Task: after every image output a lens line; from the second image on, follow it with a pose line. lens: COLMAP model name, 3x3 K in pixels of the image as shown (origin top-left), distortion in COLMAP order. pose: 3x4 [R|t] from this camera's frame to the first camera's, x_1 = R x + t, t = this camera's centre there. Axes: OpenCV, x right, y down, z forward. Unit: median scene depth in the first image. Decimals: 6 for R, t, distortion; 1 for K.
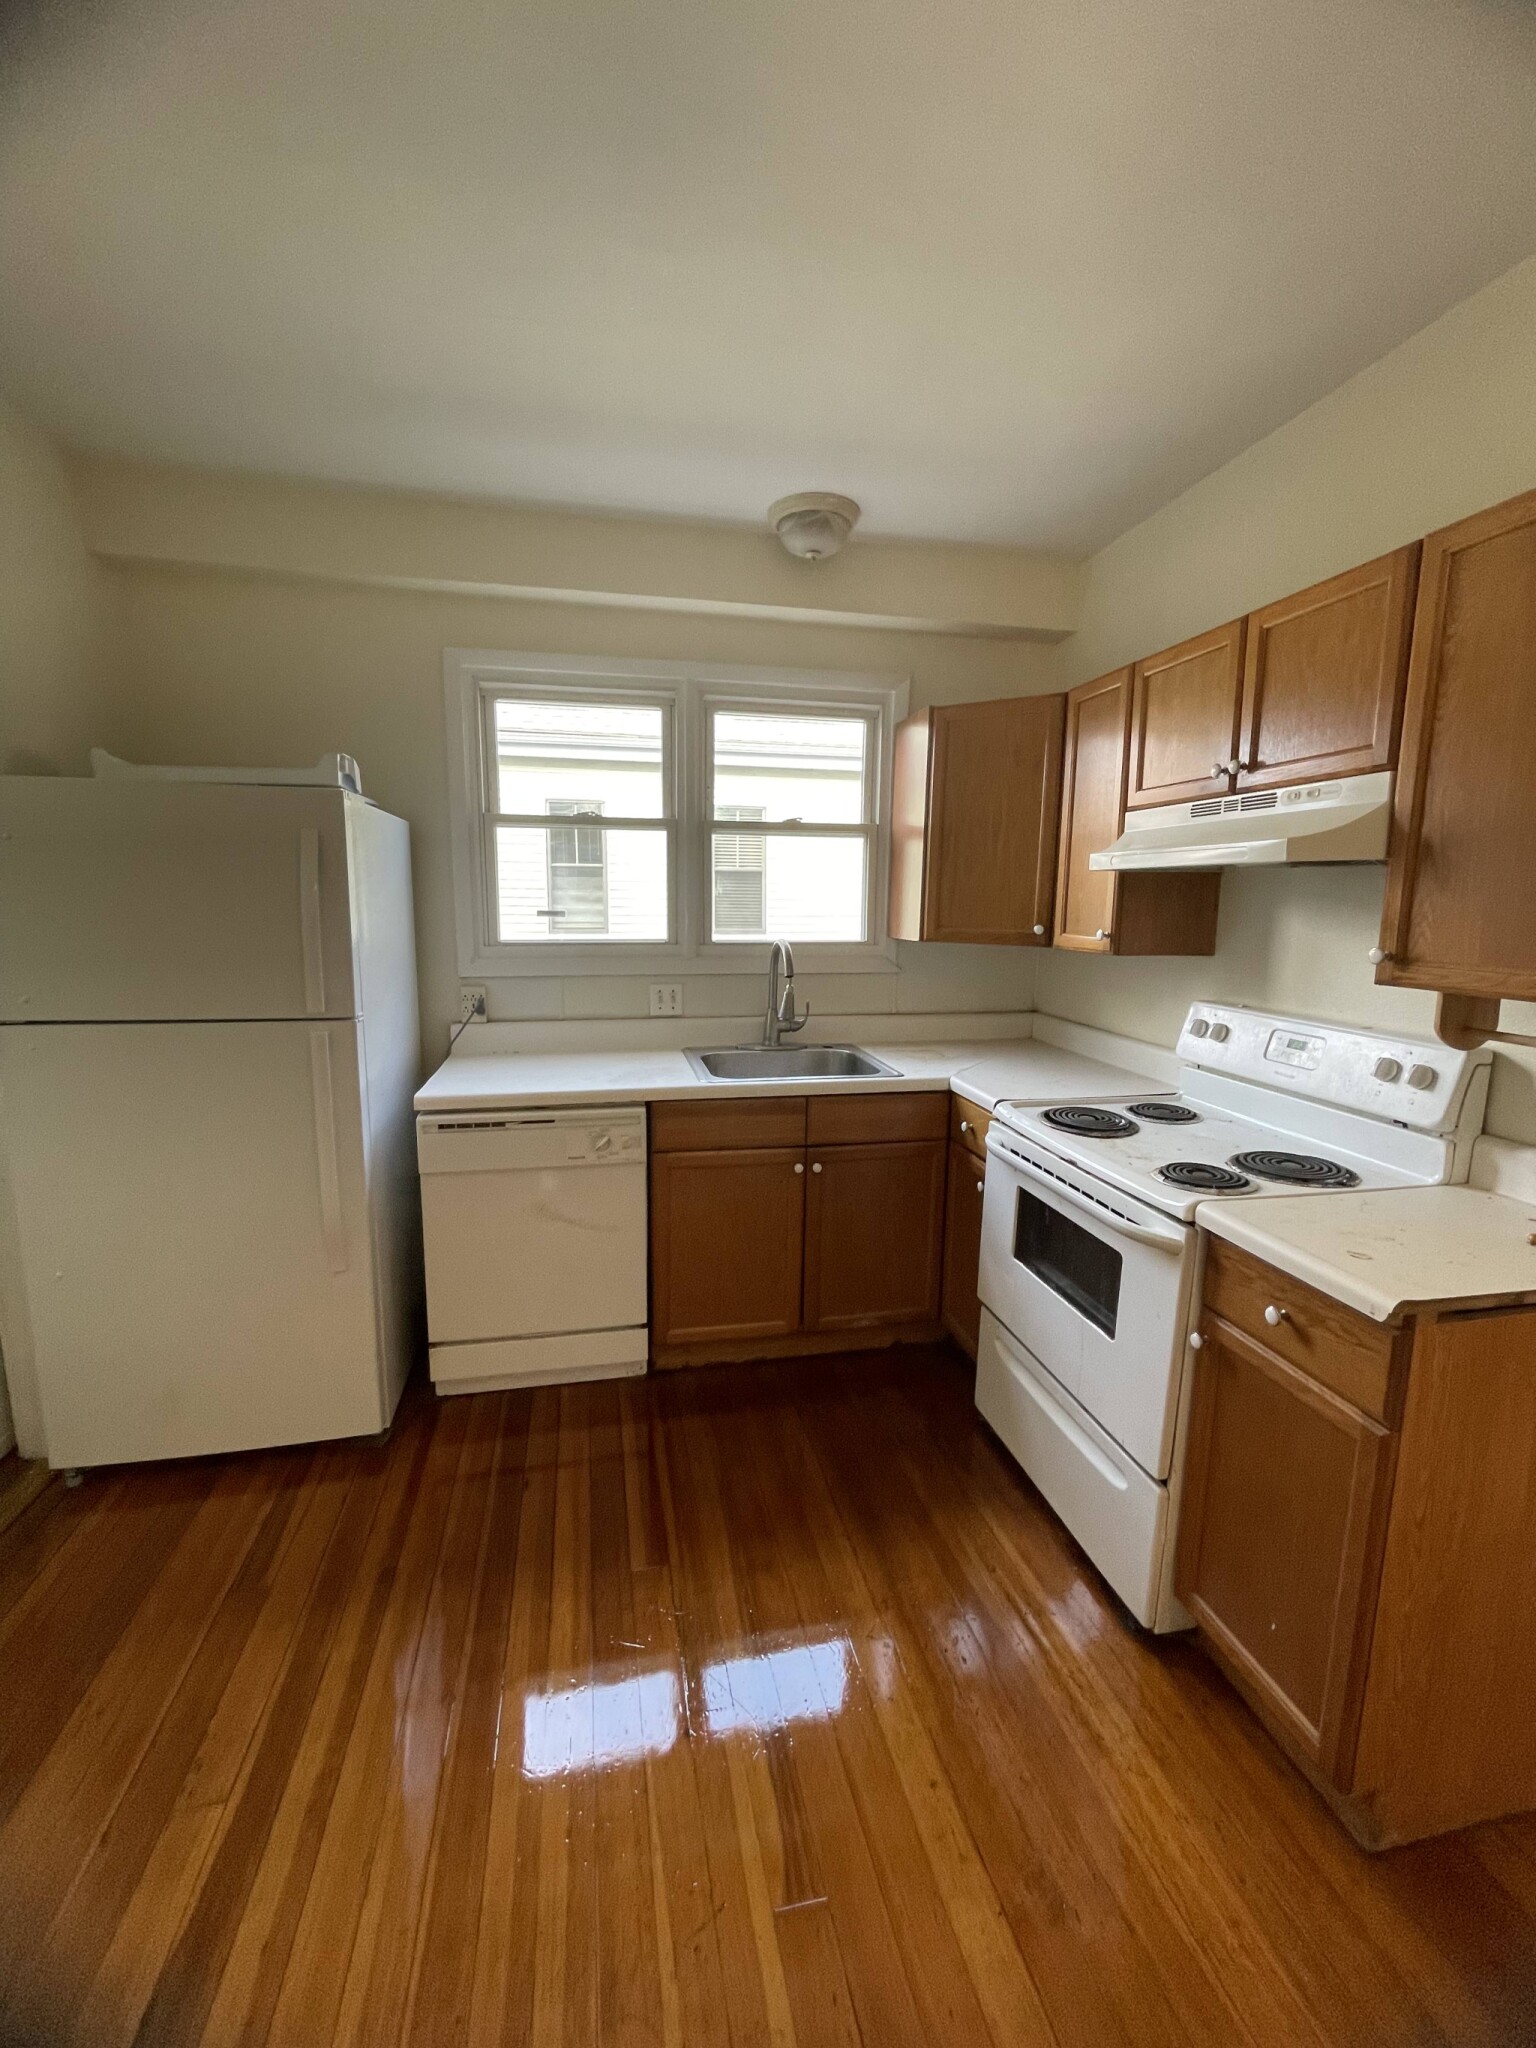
lens RADIAL K [[828.0, 0, 769.7], [0, 828.0, 1027.9], [0, 0, 1]] dist [0.000924, -0.000539]
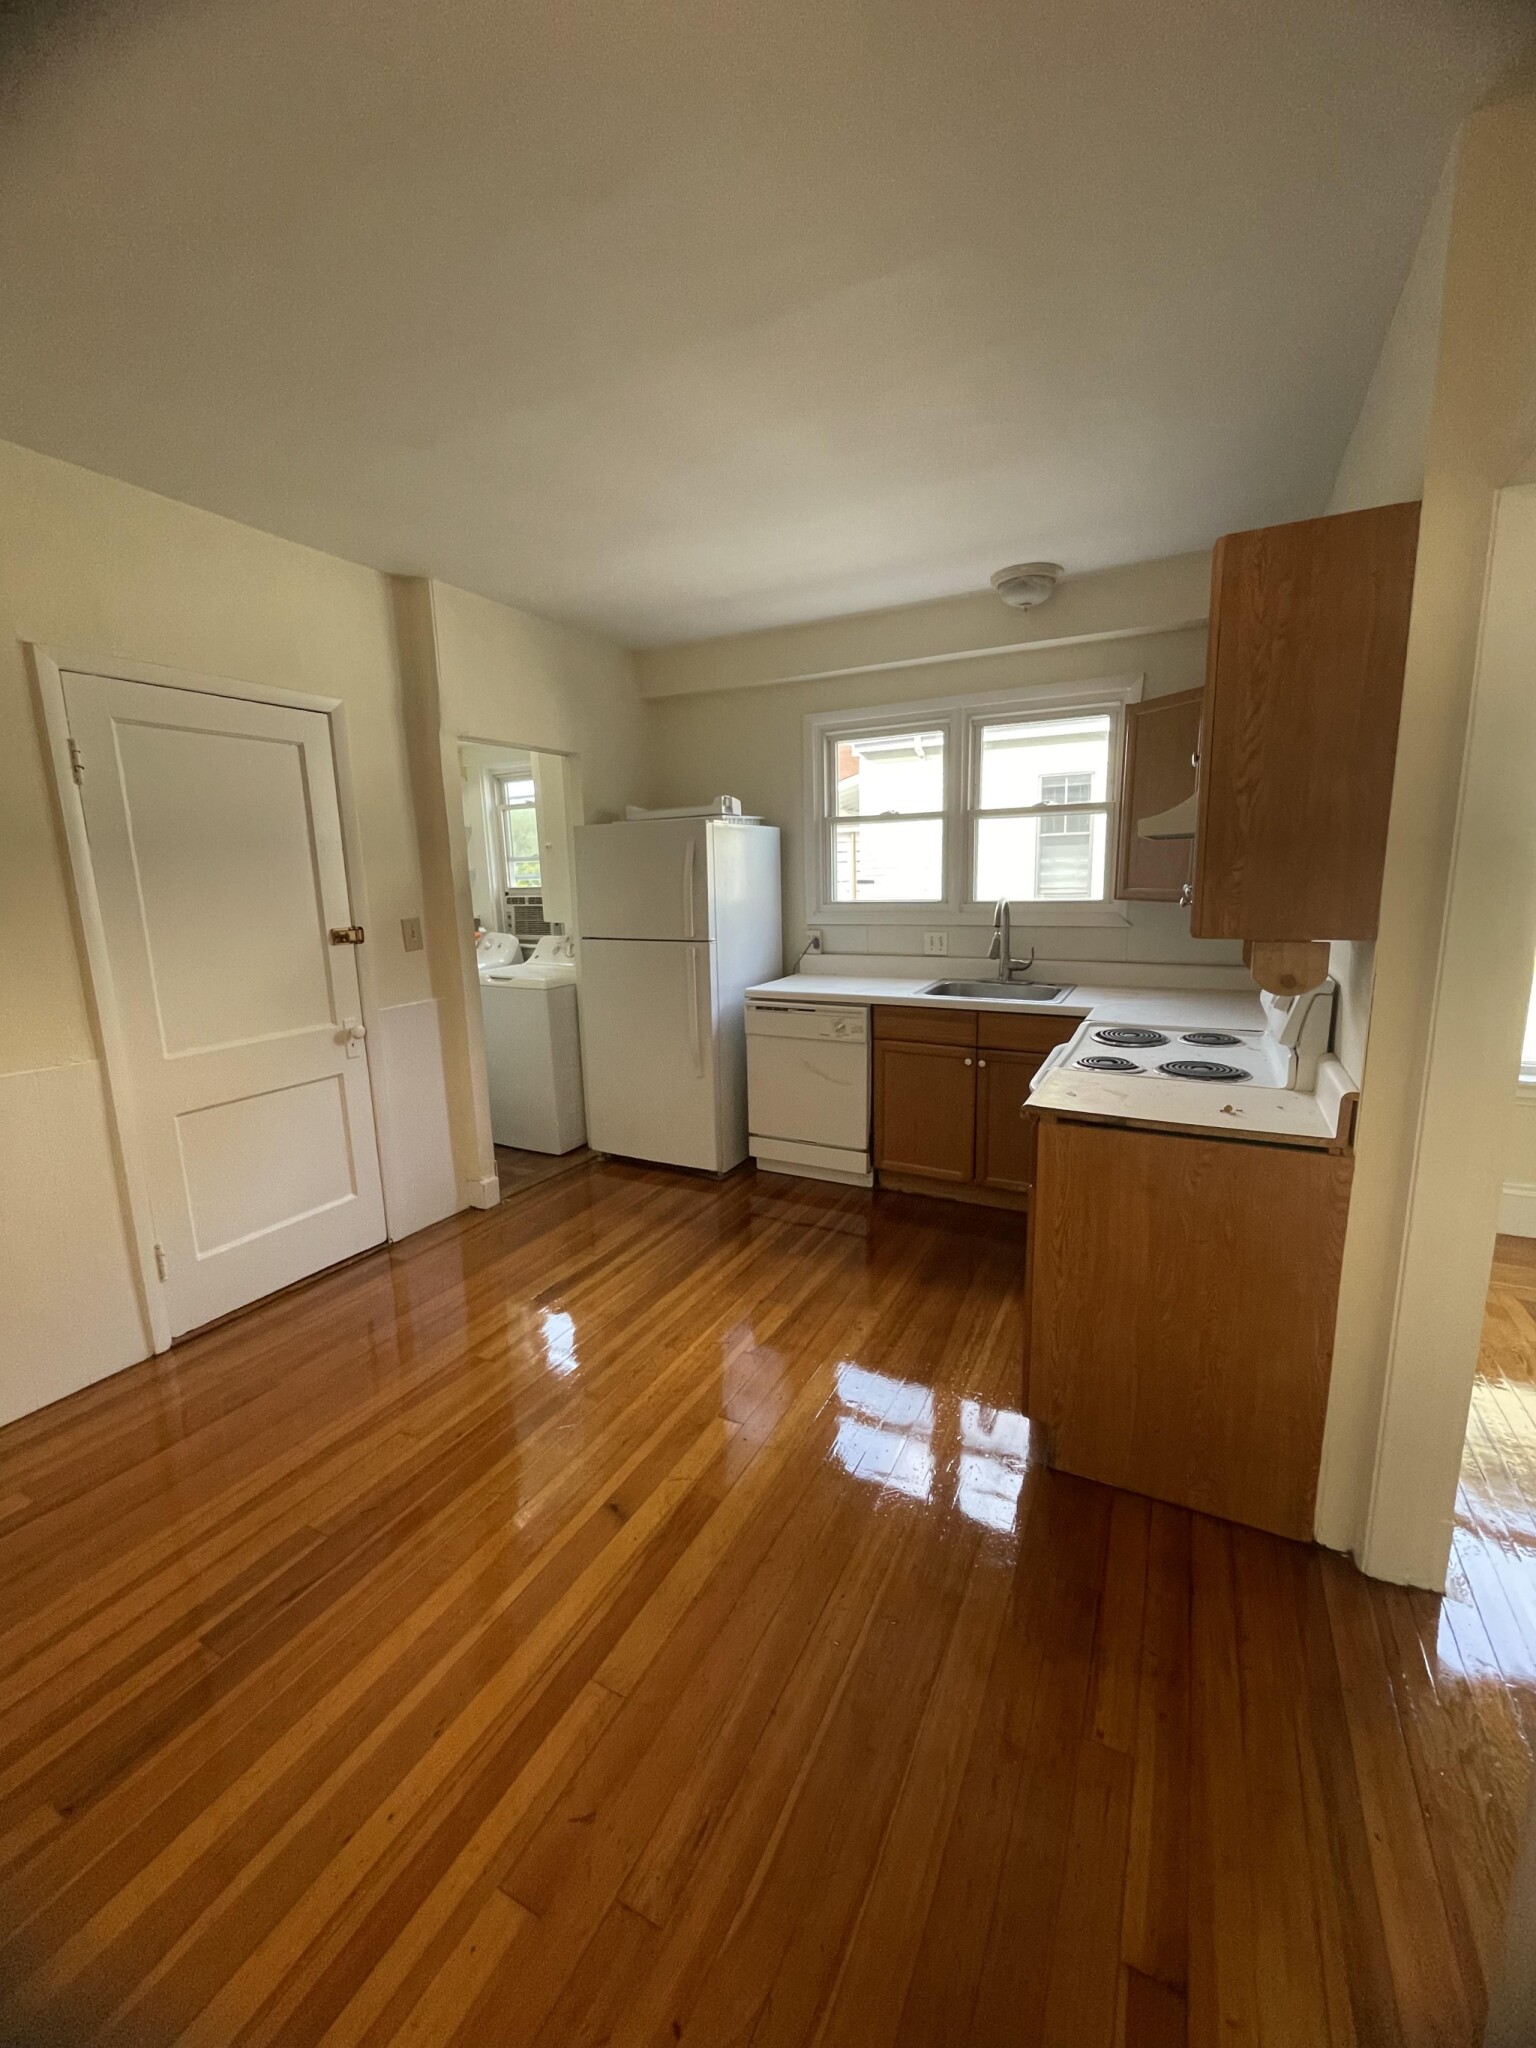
lens RADIAL K [[828.0, 0, 762.9], [0, 828.0, 1023.7], [0, 0, 1]] dist [0.000924, -0.000539]
pose [[0.769797, 0.088710, -0.632094, 0.644372], [-0.067277, 0.996056, 0.057855, 0.047307], [0.634733, -0.002011, 0.772729, -0.302041]]
